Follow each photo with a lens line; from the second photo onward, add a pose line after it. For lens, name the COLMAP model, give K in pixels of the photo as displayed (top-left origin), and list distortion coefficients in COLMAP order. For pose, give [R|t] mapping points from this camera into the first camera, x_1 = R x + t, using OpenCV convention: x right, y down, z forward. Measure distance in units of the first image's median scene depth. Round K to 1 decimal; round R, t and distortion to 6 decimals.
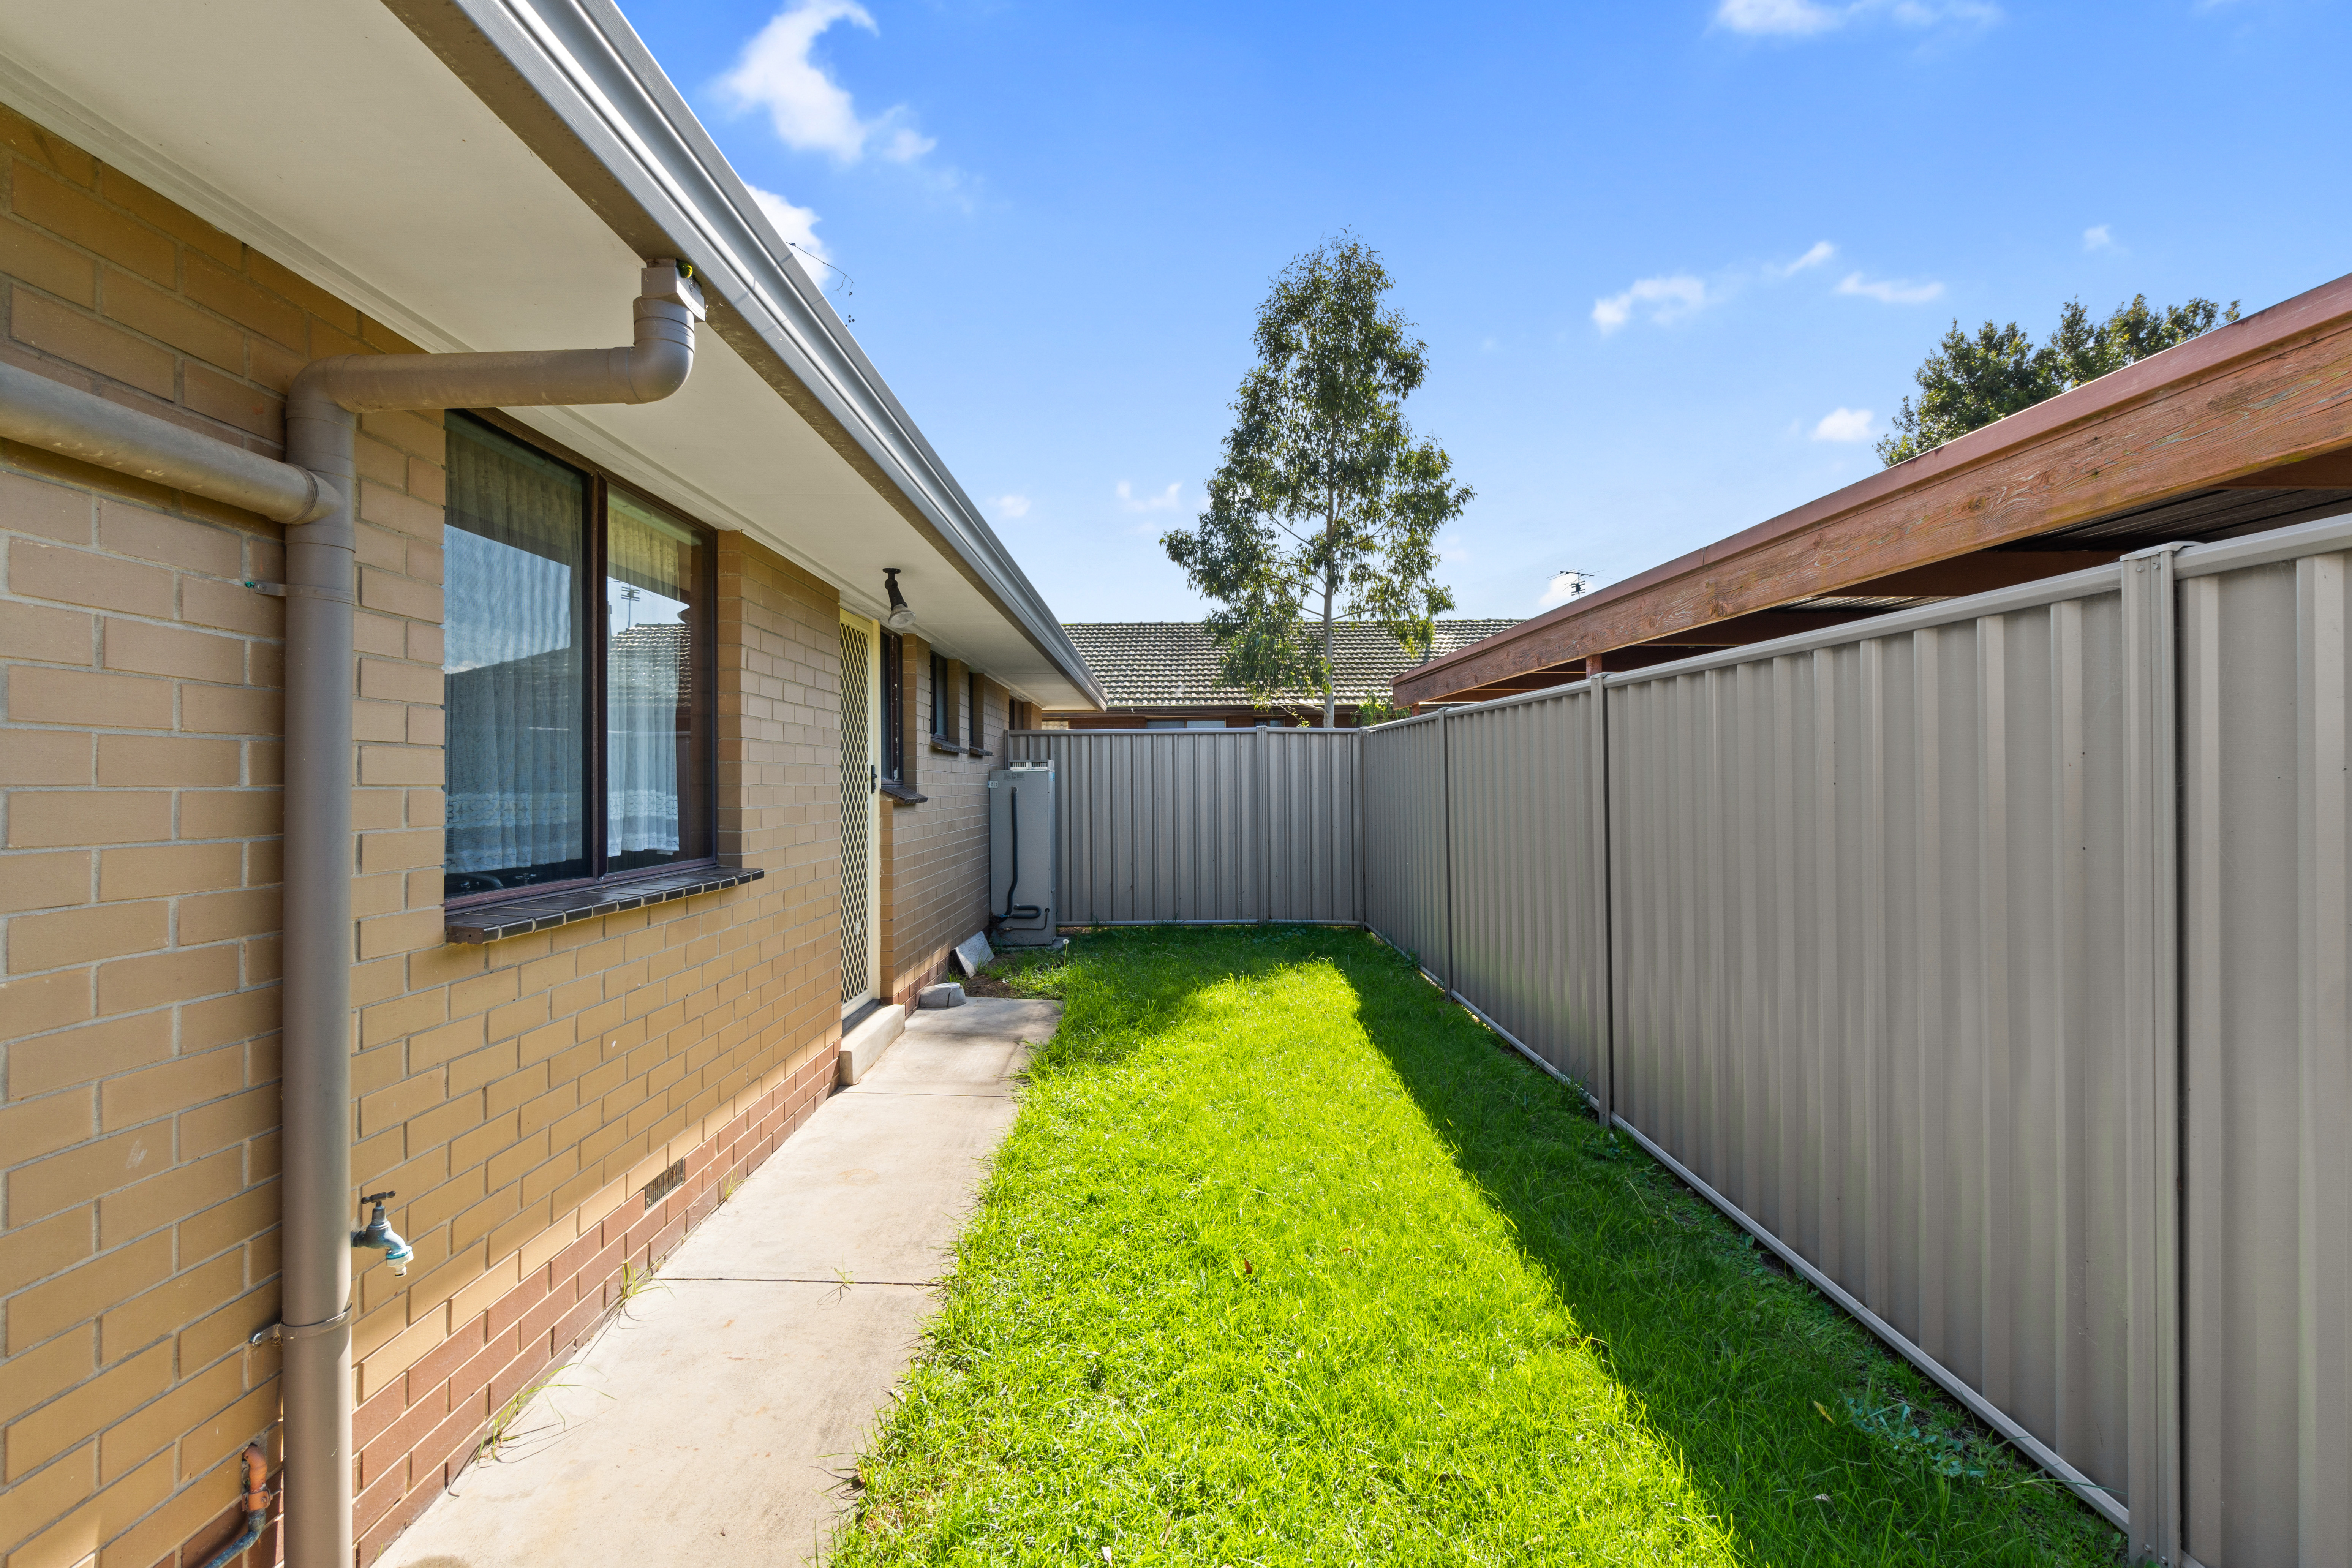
lens RADIAL K [[1021.3, 0, 1175.0], [0, 1021.3, 782.6], [0, 0, 1]] dist [-0.006030, -0.000073]
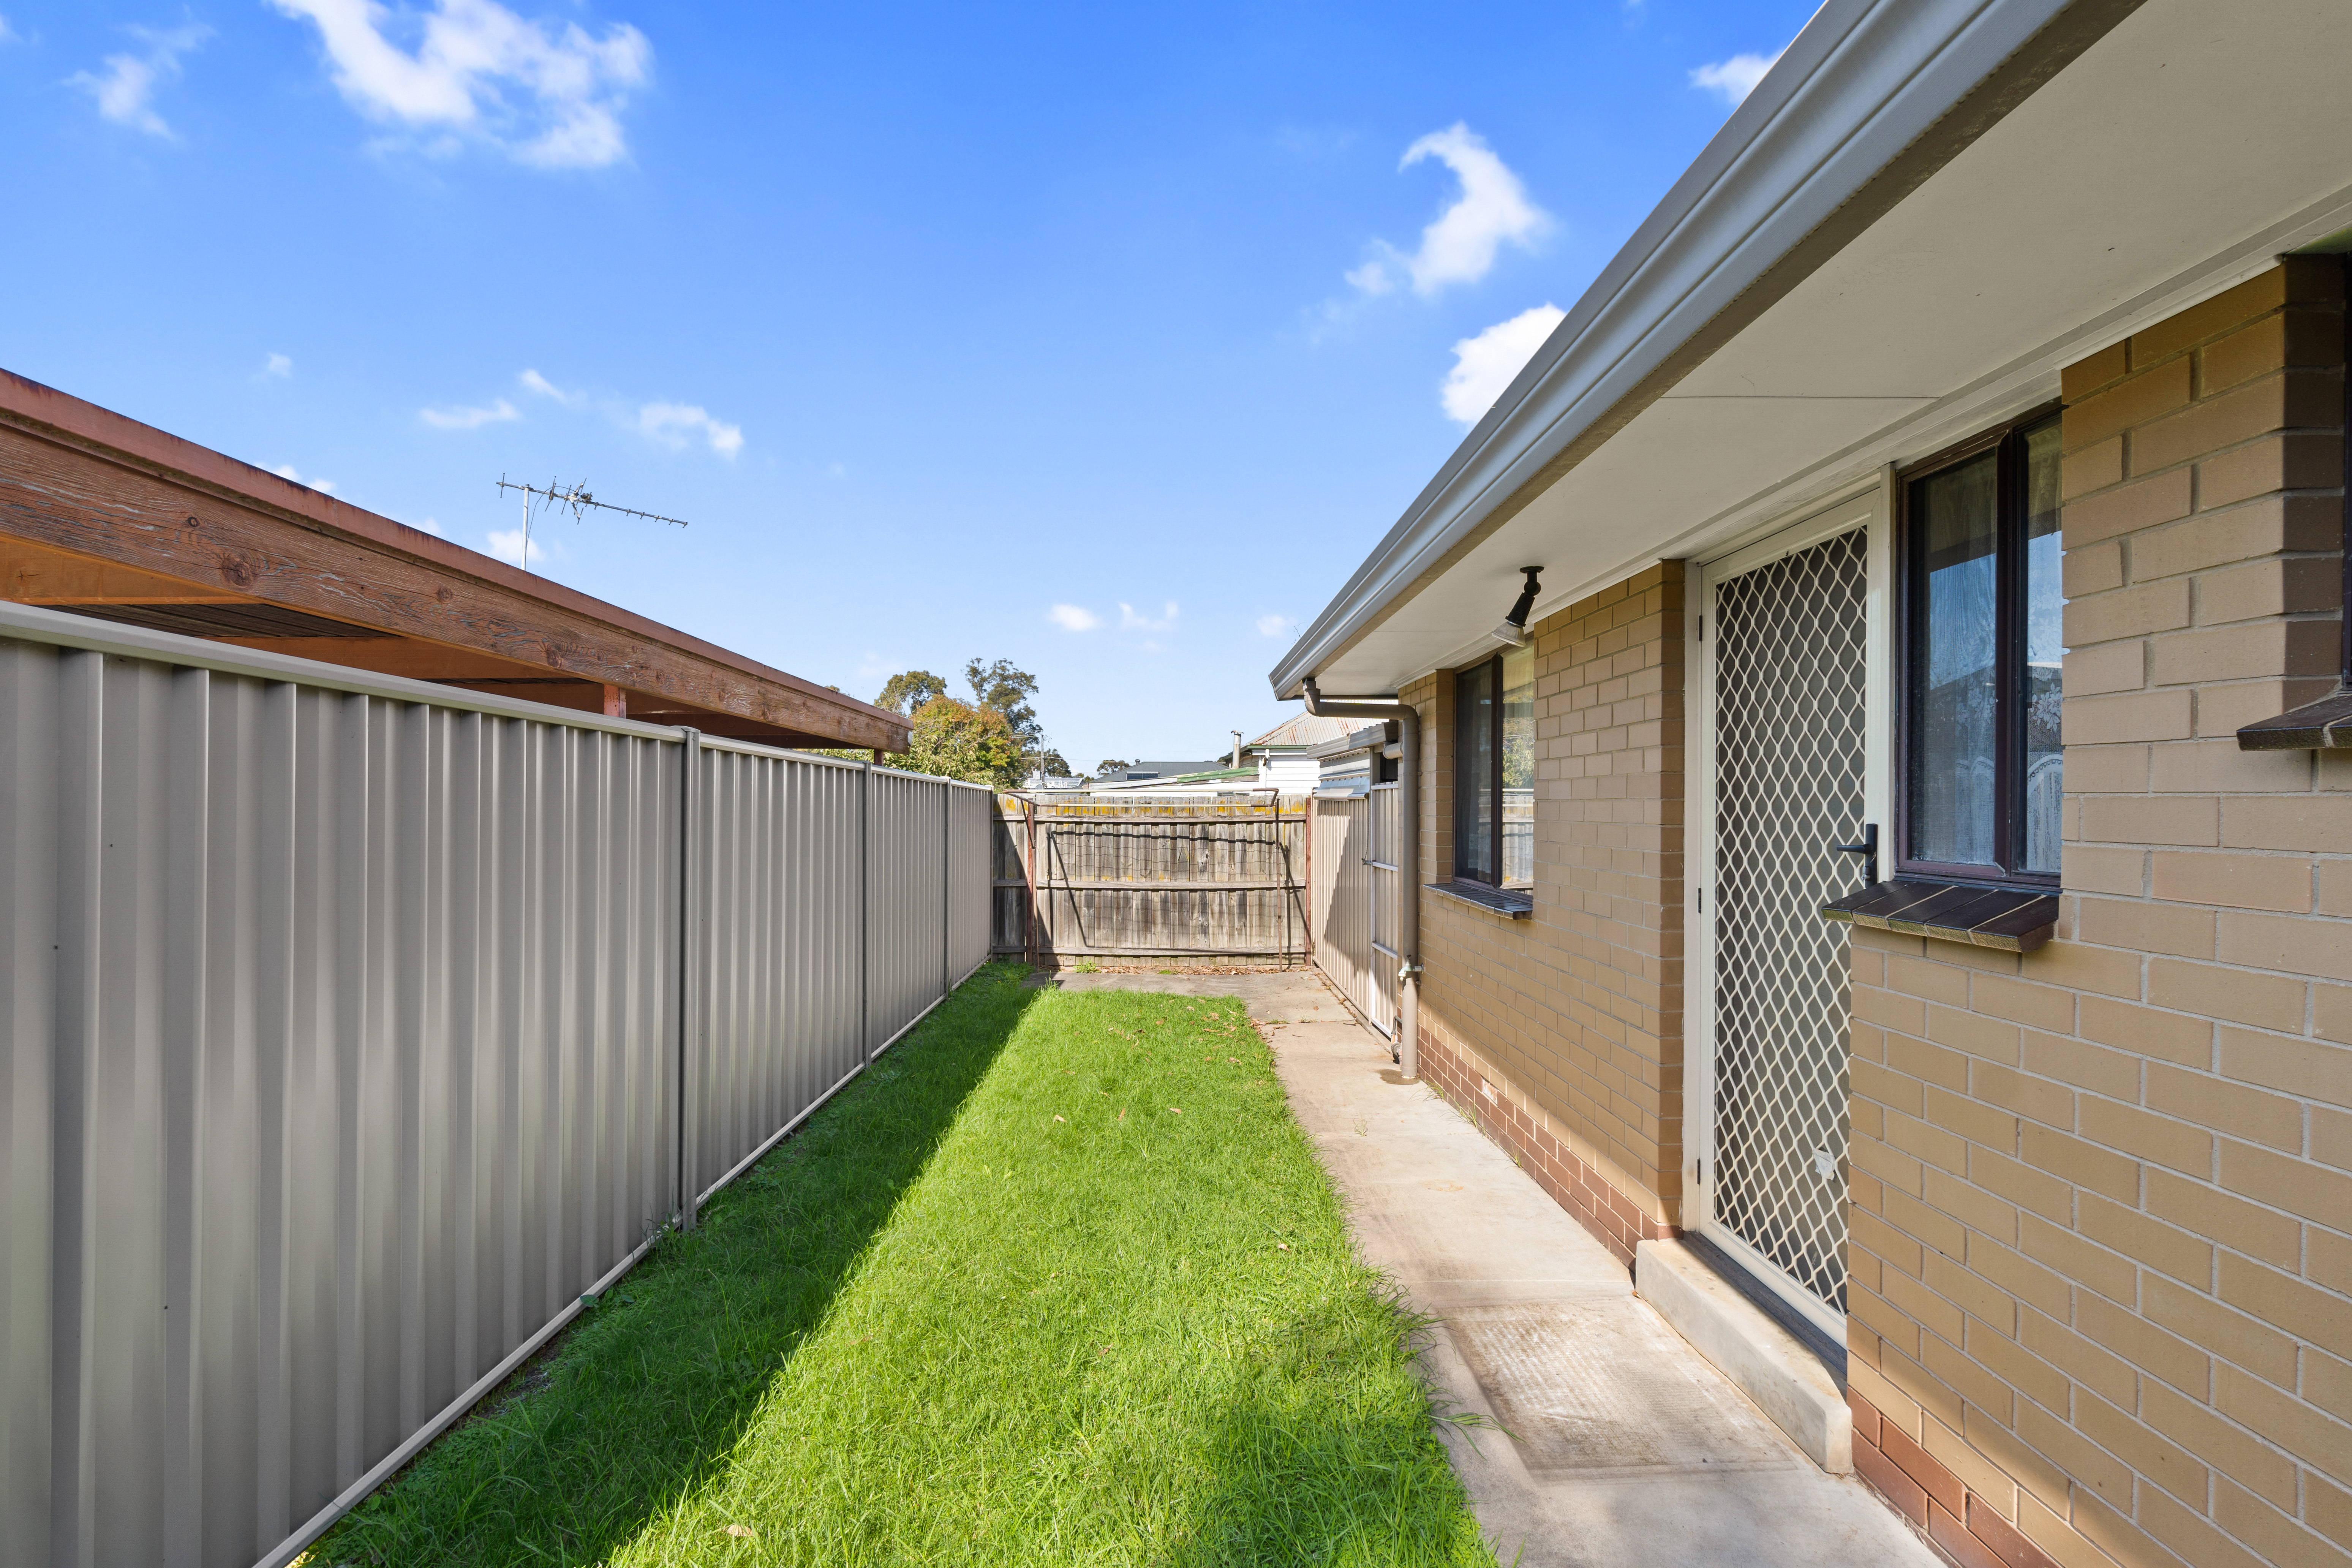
lens RADIAL K [[1021.3, 0, 1180.9], [0, 1021.3, 798.3], [0, 0, 1]] dist [-0.006030, -0.000073]
pose [[-0.998266, 0.005622, -0.058598, 0.033411], [0.006167, 0.999939, -0.009113, -0.032374], [0.058543, -0.009459, -0.998240, 1.818764]]
